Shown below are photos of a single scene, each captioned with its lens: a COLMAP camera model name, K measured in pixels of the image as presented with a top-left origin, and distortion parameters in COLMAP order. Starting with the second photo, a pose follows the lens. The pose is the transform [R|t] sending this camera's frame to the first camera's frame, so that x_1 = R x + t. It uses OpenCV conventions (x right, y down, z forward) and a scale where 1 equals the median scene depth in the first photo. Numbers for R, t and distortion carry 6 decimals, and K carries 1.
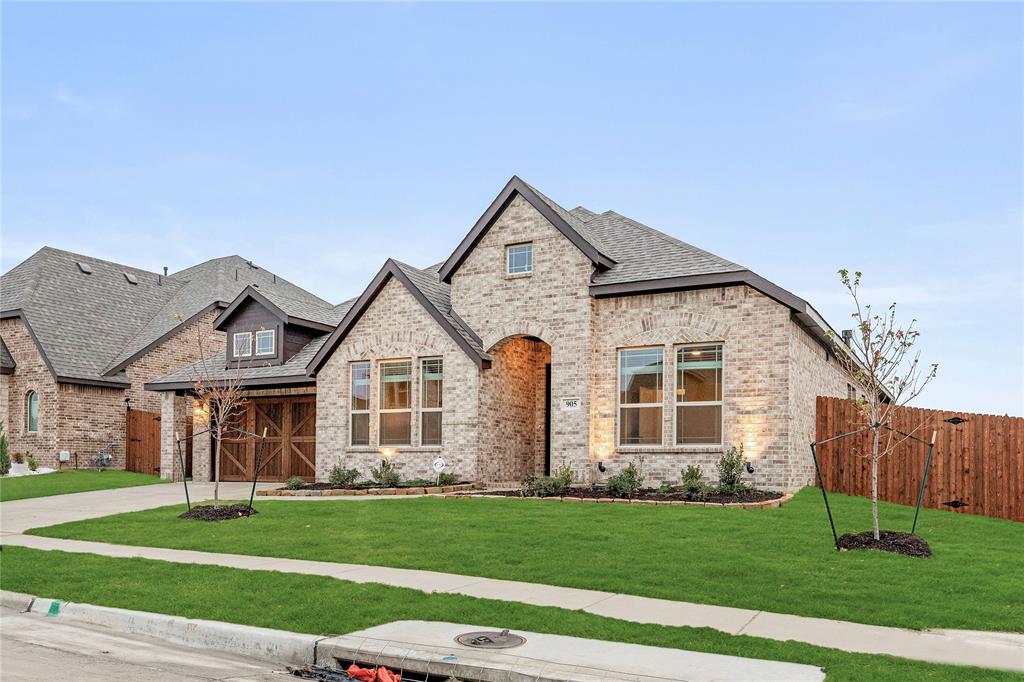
lens RADIAL K [[614.2, 0, 512.0], [0, 614.2, 341.0], [0, 0, 1]] dist [-0.001100, -0.000992]
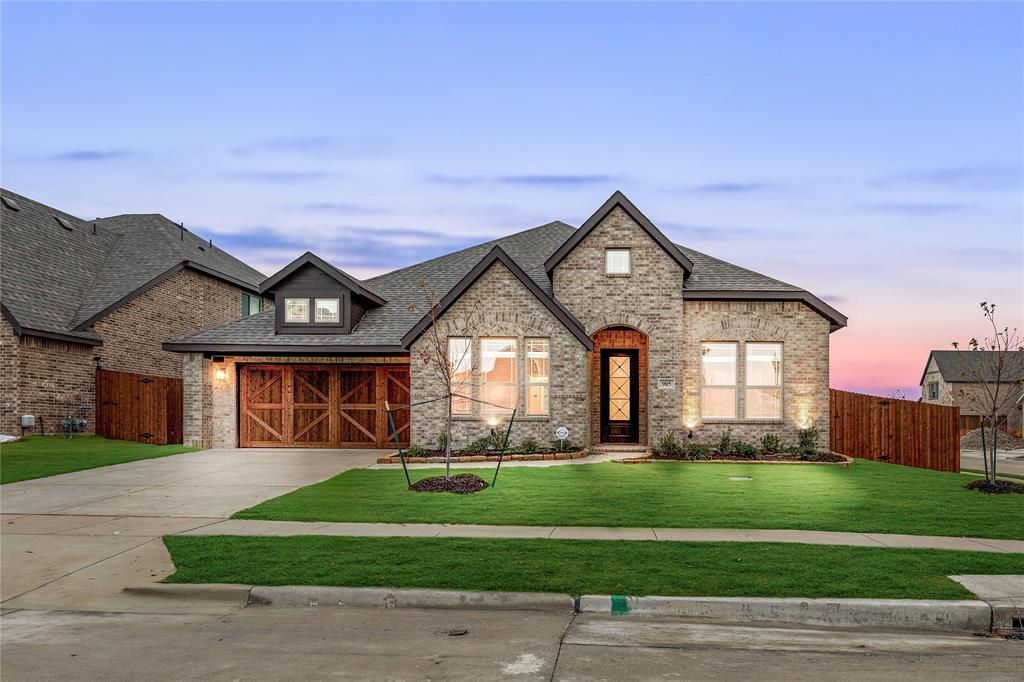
lens RADIAL K [[488.8, 0, 512.0], [0, 488.8, 341.0], [0, 0, 1]] dist [-0.000222, -0.000324]
pose [[0.931038, 0.064200, 0.359232, -0.507957], [-0.073972, 0.997169, 0.013508, 0.024094], [-0.357347, -0.039150, 0.933151, 0.177554]]
